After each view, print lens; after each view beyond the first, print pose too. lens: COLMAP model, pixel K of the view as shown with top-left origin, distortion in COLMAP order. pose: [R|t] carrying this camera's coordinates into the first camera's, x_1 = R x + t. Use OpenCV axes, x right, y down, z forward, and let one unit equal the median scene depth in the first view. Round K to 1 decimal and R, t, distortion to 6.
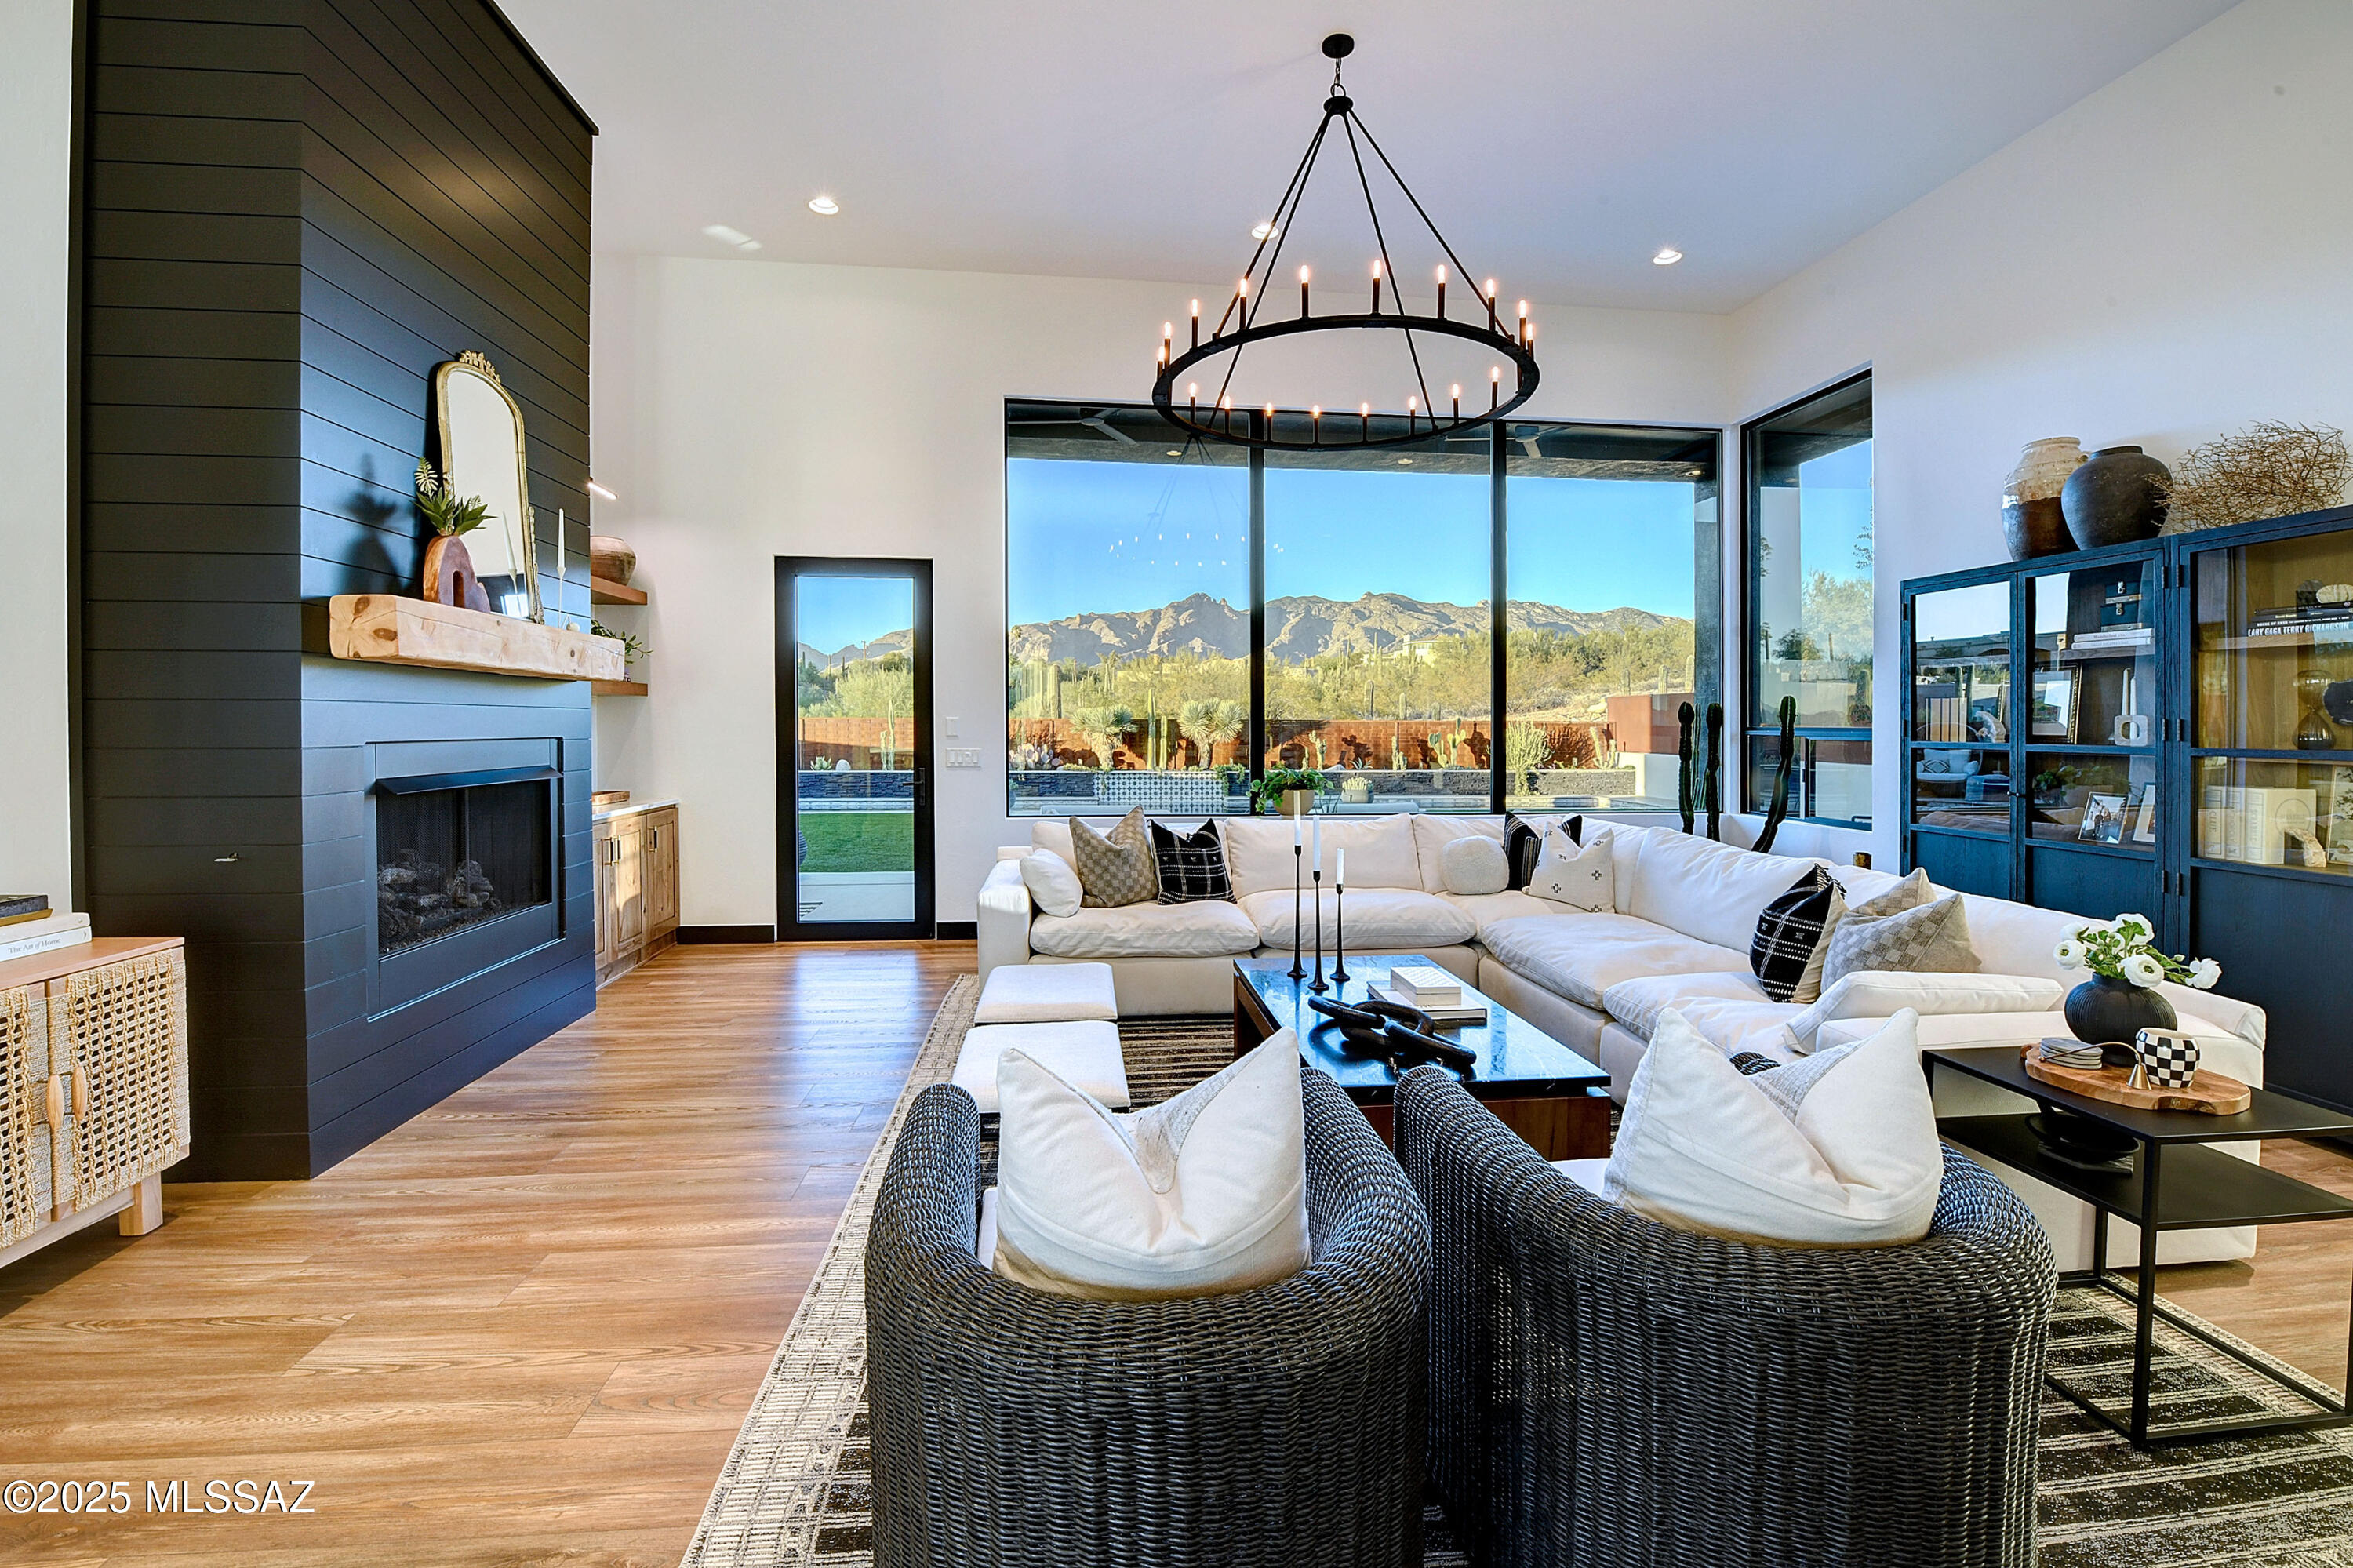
lens RADIAL K [[995.3, 0, 1148.2], [0, 995.3, 726.2], [0, 0, 1]] dist [-0.028854, 0.000816]
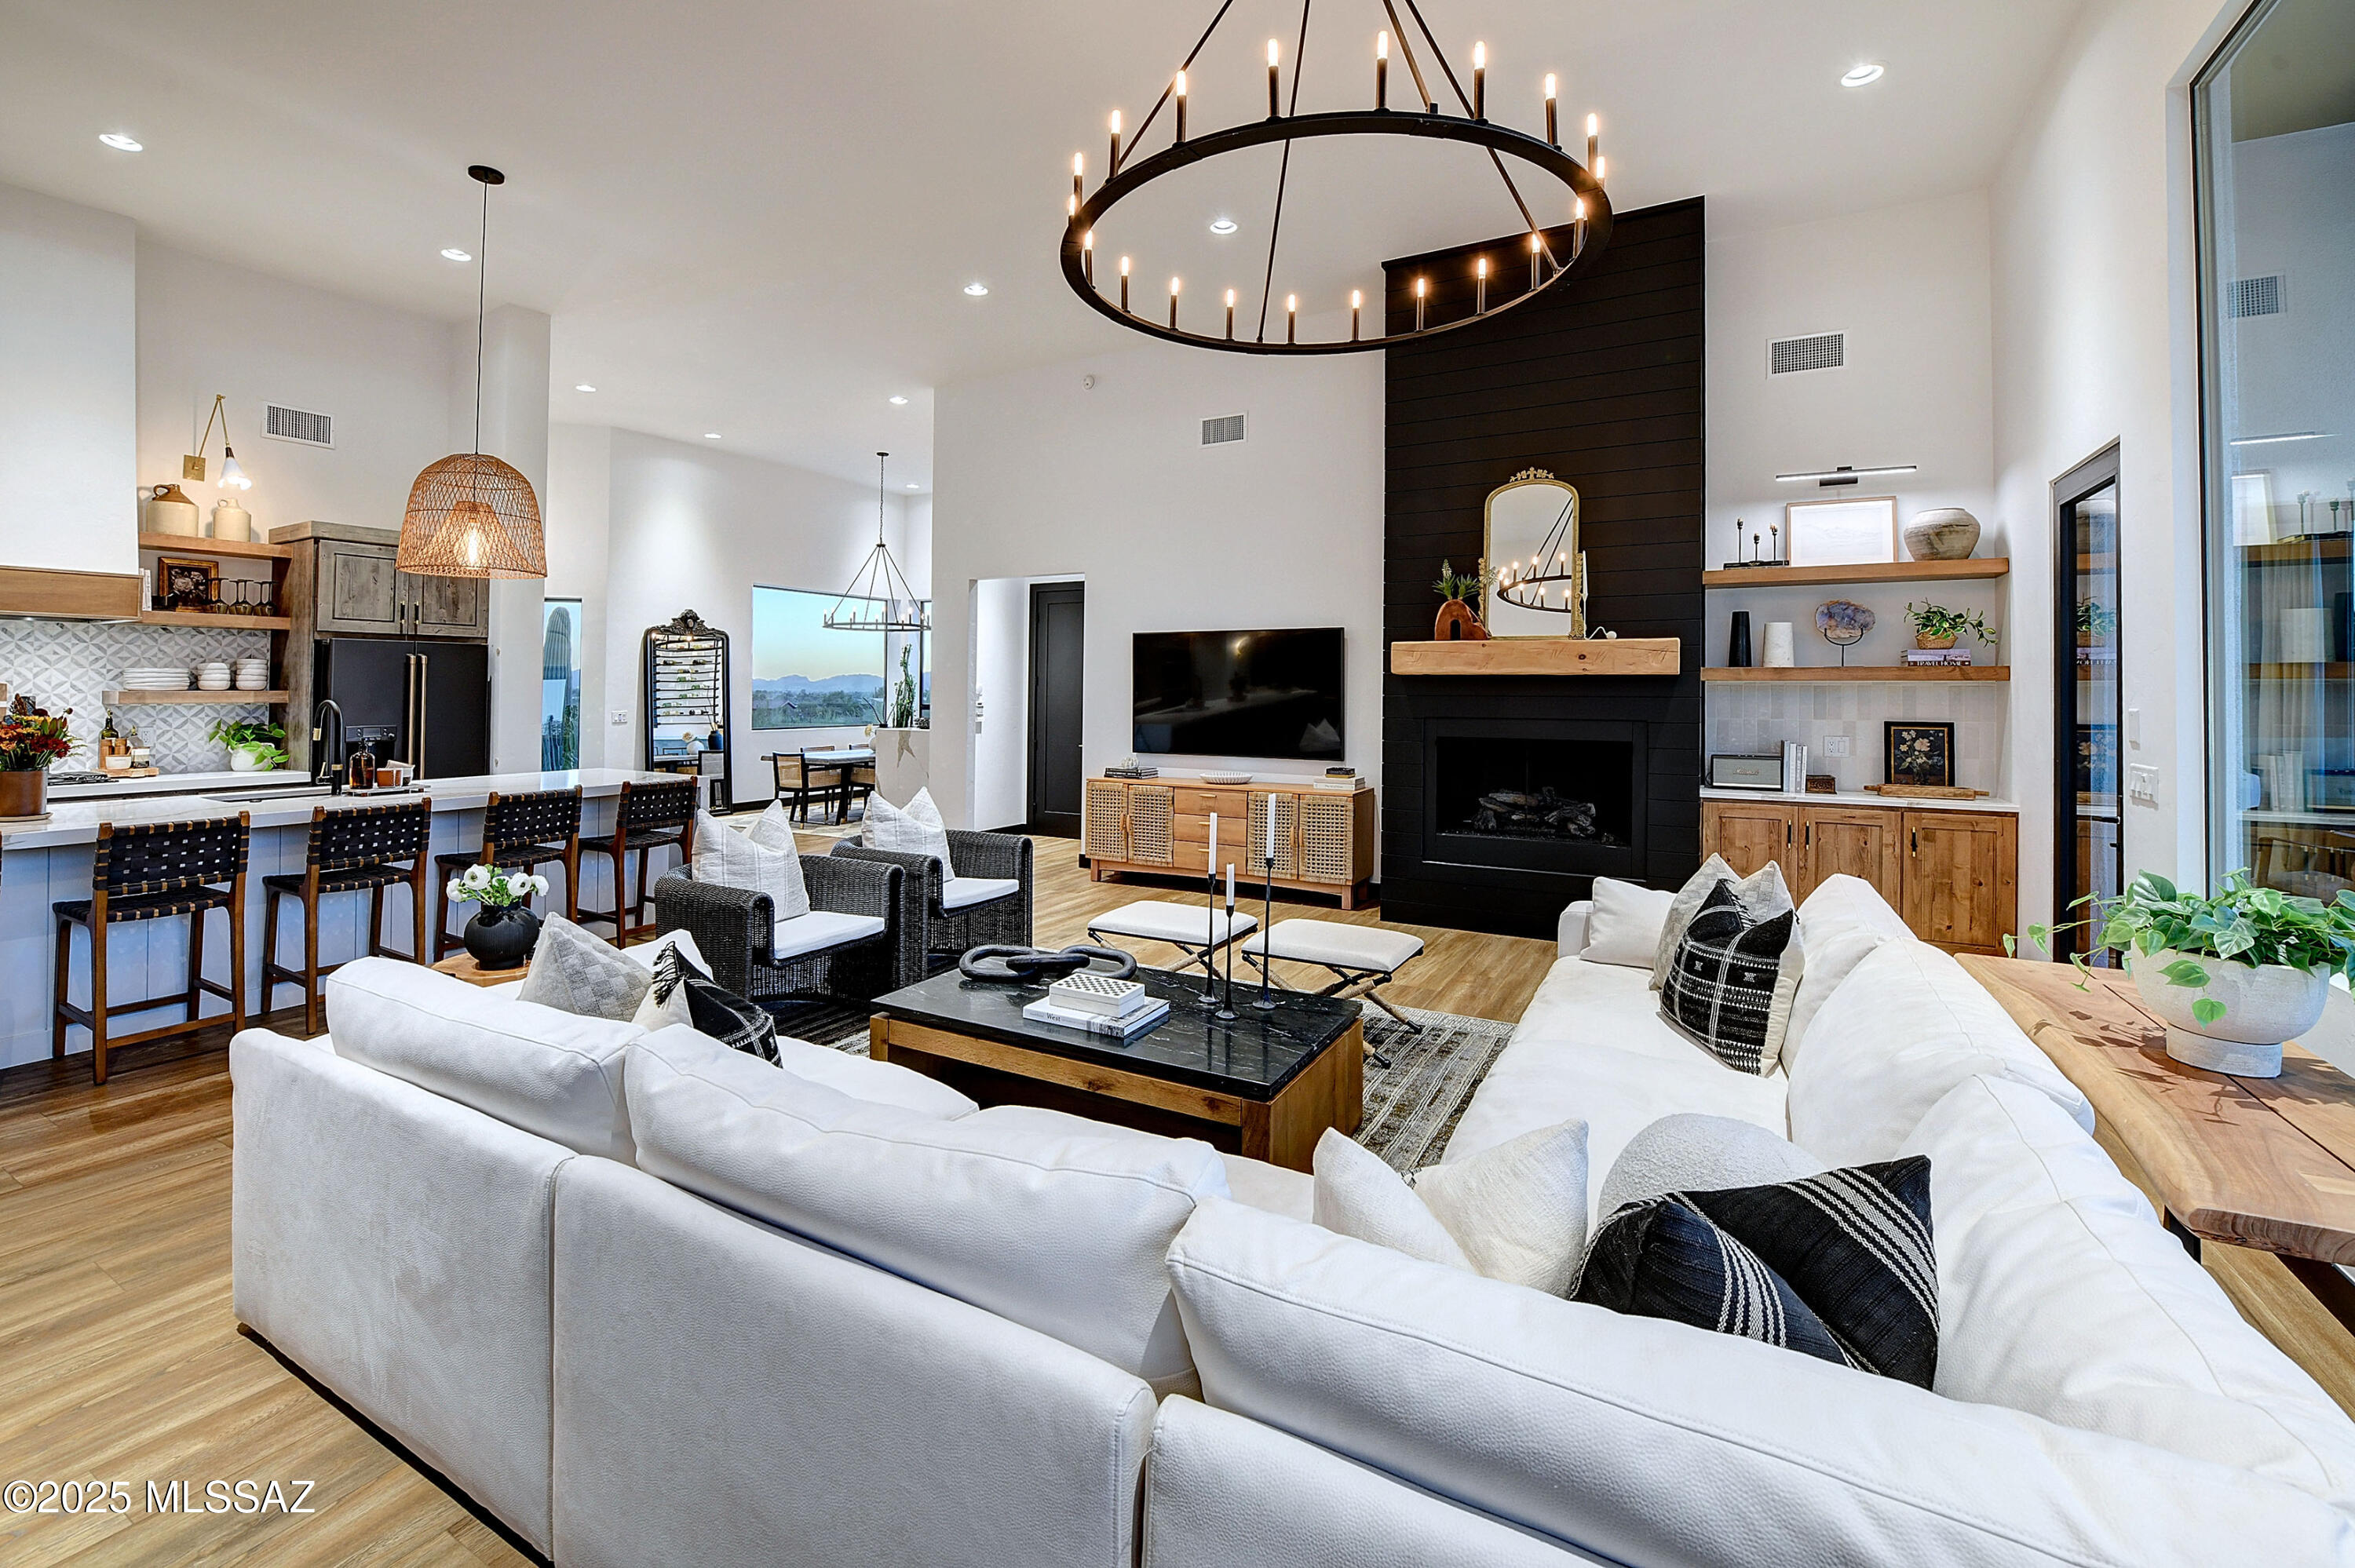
lens RADIAL K [[995.9, 0, 1170.7], [0, 995.9, 666.1], [0, 0, 1]] dist [-0.028854, 0.000816]
pose [[-0.546710, -0.027625, -0.836866, 0.768451], [-0.007545, 0.999578, -0.028066, -0.016984], [0.837288, -0.009030, -0.546688, 1.166003]]
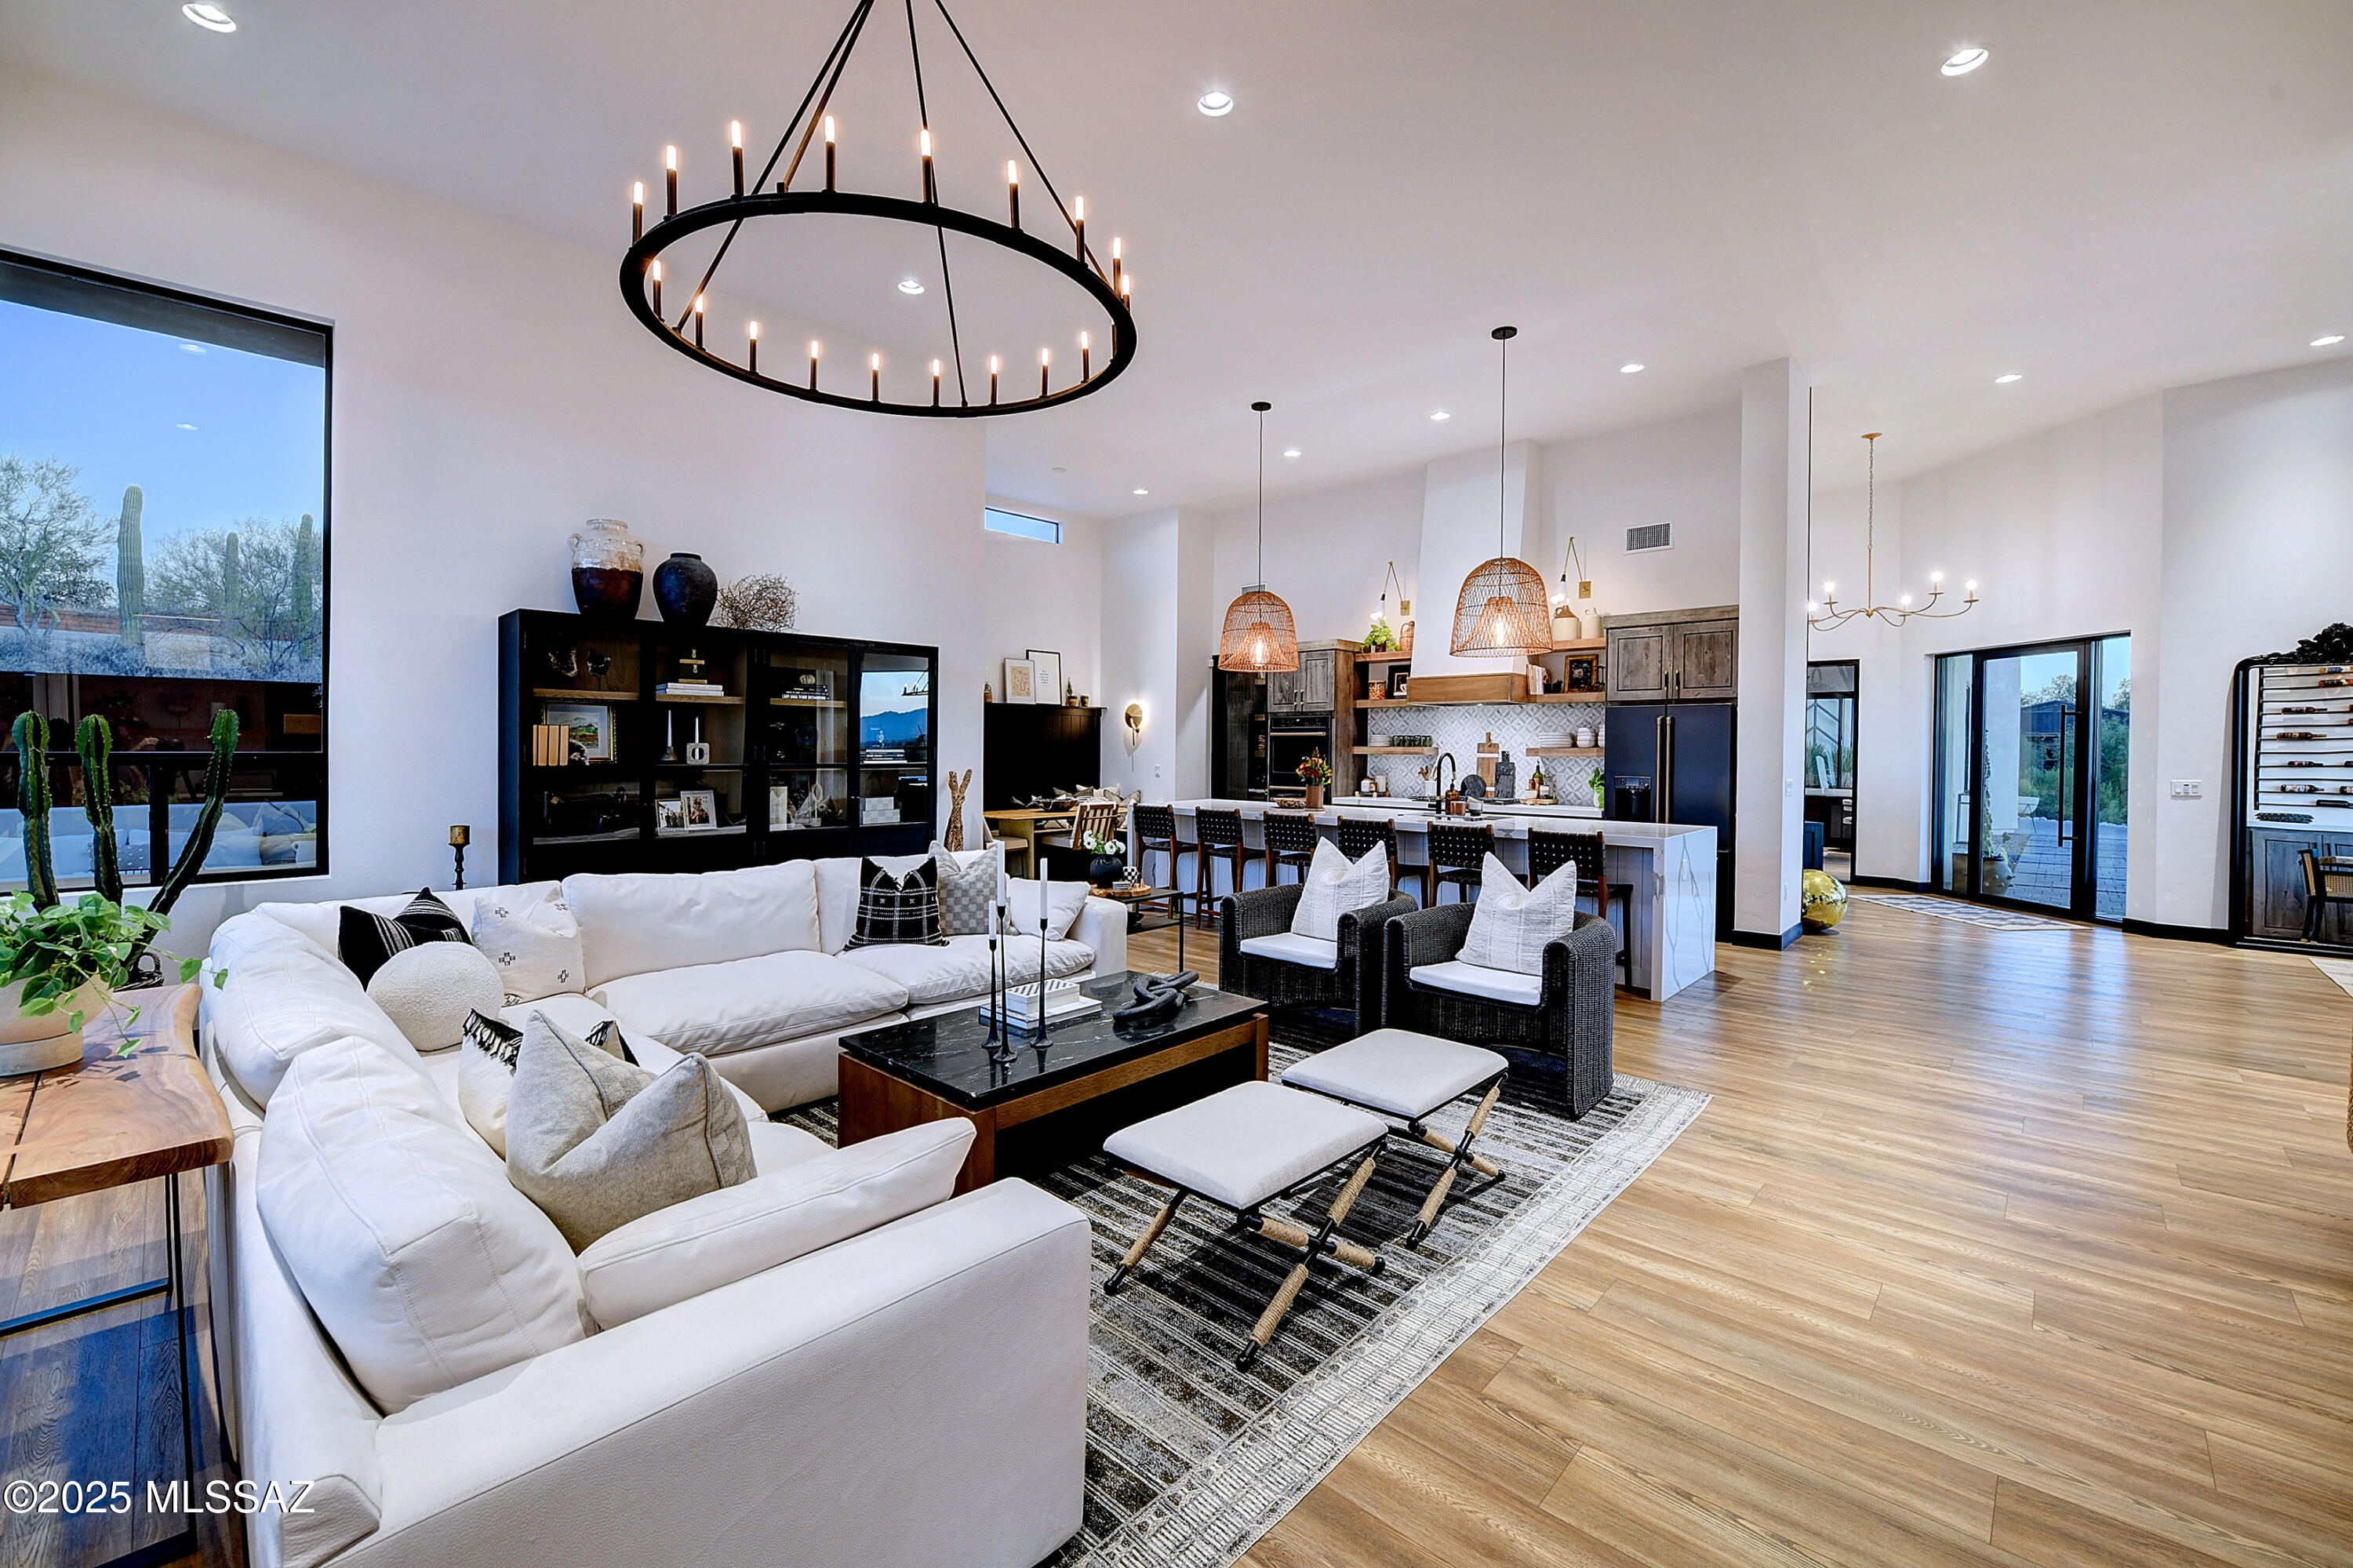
lens RADIAL K [[995.3, 0, 1170.7], [0, 995.3, 747.6], [0, 0, 1]] dist [-0.028854, 0.000816]
pose [[-0.684342, -0.009886, 0.729094, -0.467896], [-0.006552, 0.999951, 0.007409, -0.019129], [-0.729132, 0.000294, -0.684373, 1.218840]]
